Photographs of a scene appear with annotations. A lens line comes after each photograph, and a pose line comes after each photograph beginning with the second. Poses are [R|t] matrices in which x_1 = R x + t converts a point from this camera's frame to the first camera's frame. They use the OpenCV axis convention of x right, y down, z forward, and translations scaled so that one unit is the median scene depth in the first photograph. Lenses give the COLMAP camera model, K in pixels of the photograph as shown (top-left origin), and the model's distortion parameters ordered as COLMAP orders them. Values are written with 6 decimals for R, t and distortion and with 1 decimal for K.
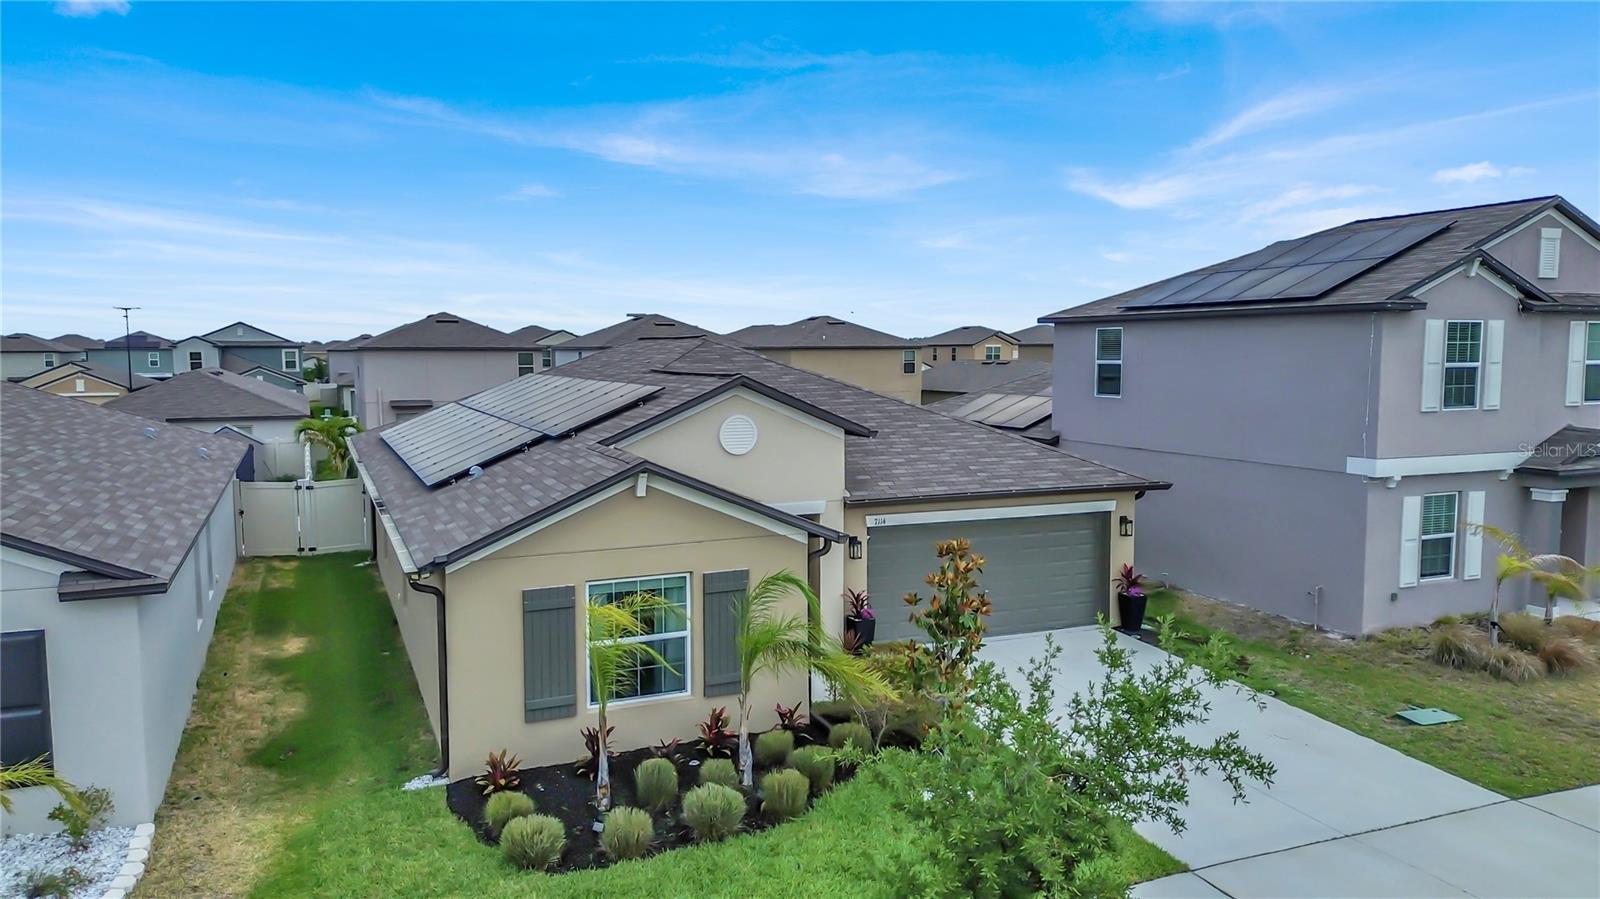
lens RADIAL K [[1141.1, 0, 794.7], [0, 1141.1, 445.5], [0, 0, 1]] dist [-0.000330, -0.001800]
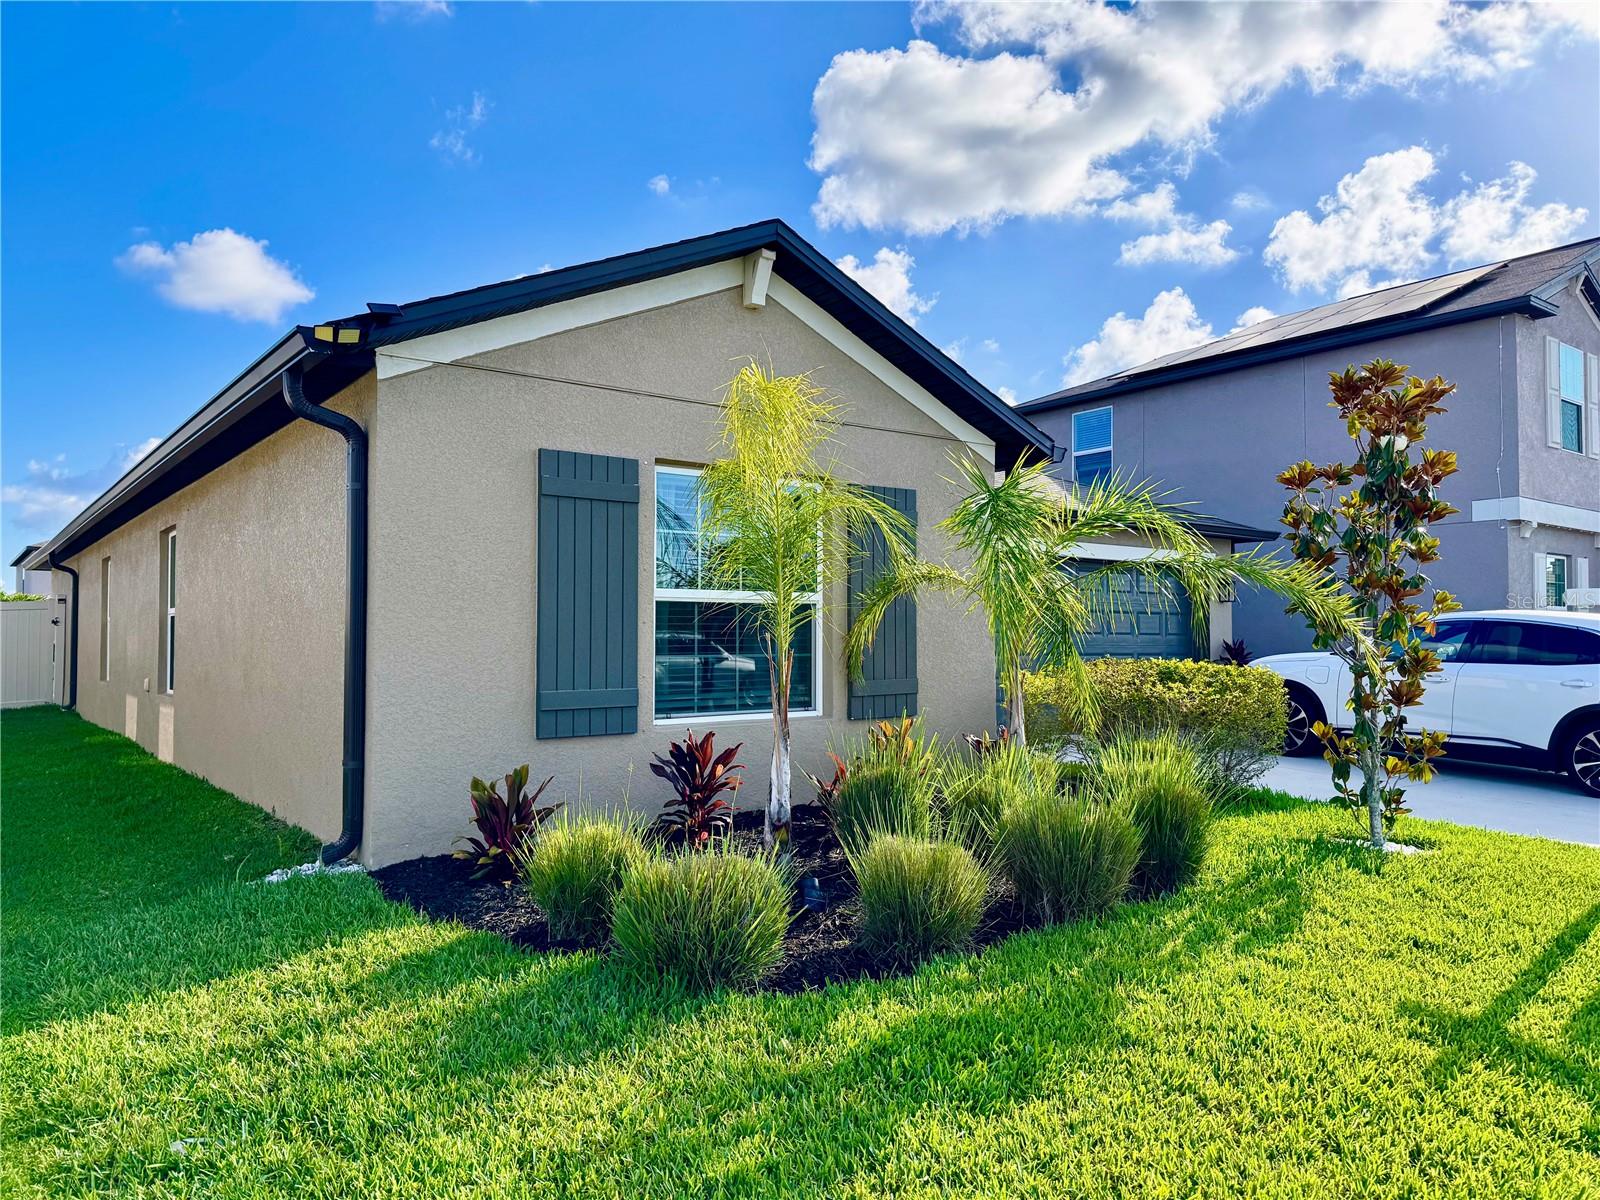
lens RADIAL K [[1124.3, 0, 797.8], [0, 1124.3, 609.2], [0, 0, 1]] dist [0.008965, 0.001680]
pose [[0.968215, 0.010756, 0.249887, -0.172973], [0.019031, 0.993011, -0.116480, 0.171237], [-0.249393, 0.117533, 0.961243, 0.374558]]
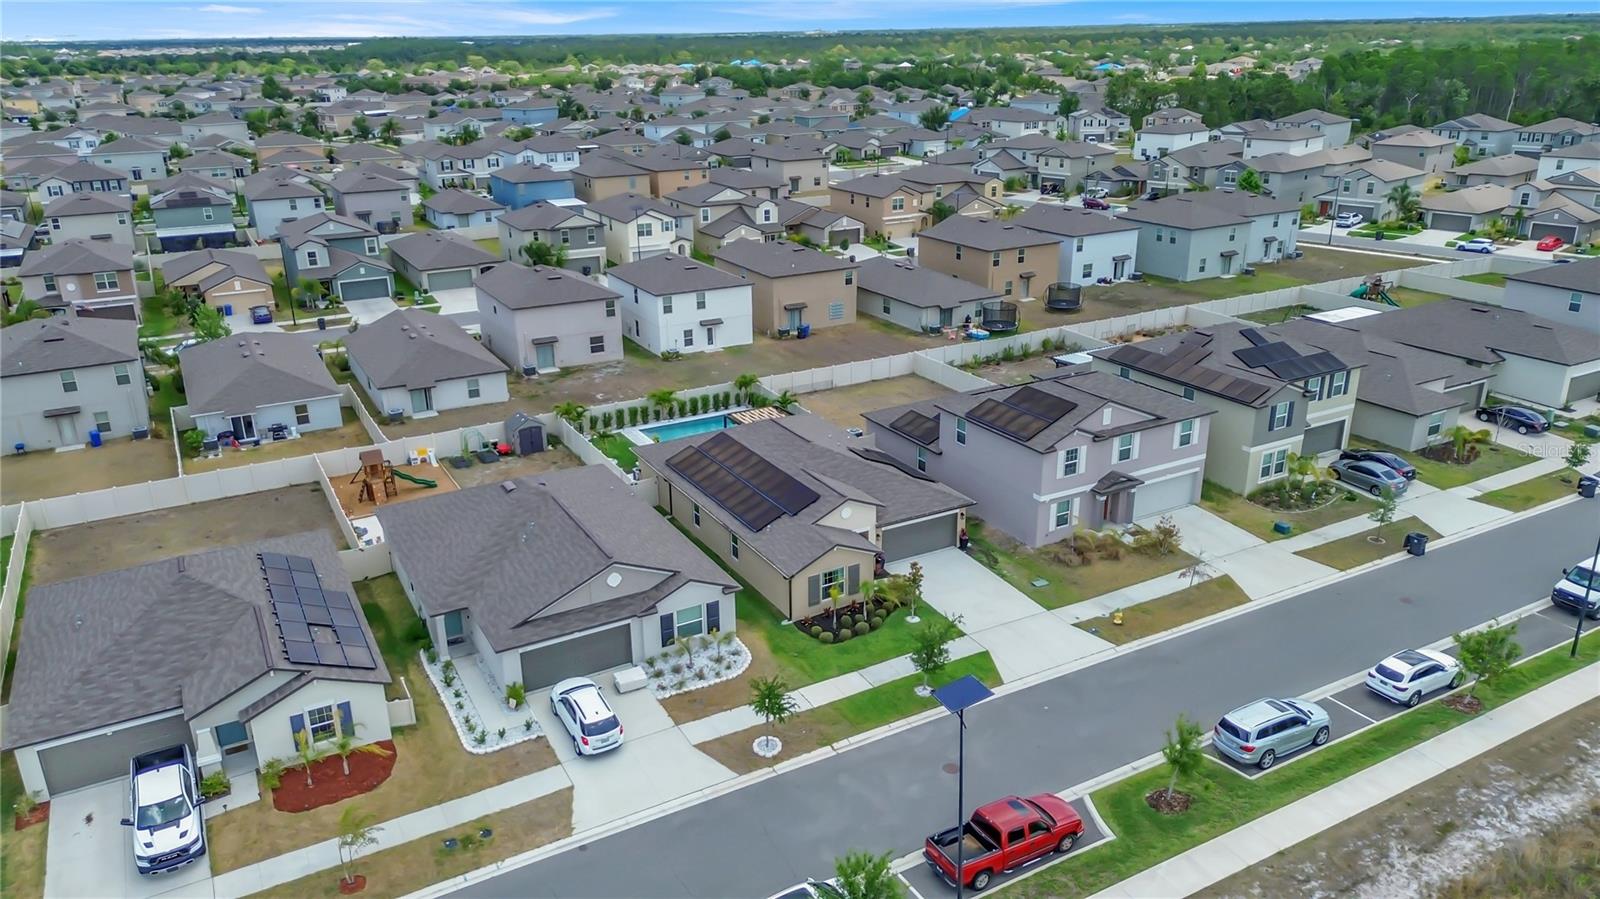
lens RADIAL K [[1141.1, 0, 803.0], [0, 1141.1, 450.4], [0, 0, 1]] dist [-0.000330, -0.001800]
pose [[0.994652, -0.044622, 0.093152, -0.422586], [0.018690, 0.964733, 0.262565, -0.938591], [-0.101583, -0.259419, 0.960407, -1.896542]]
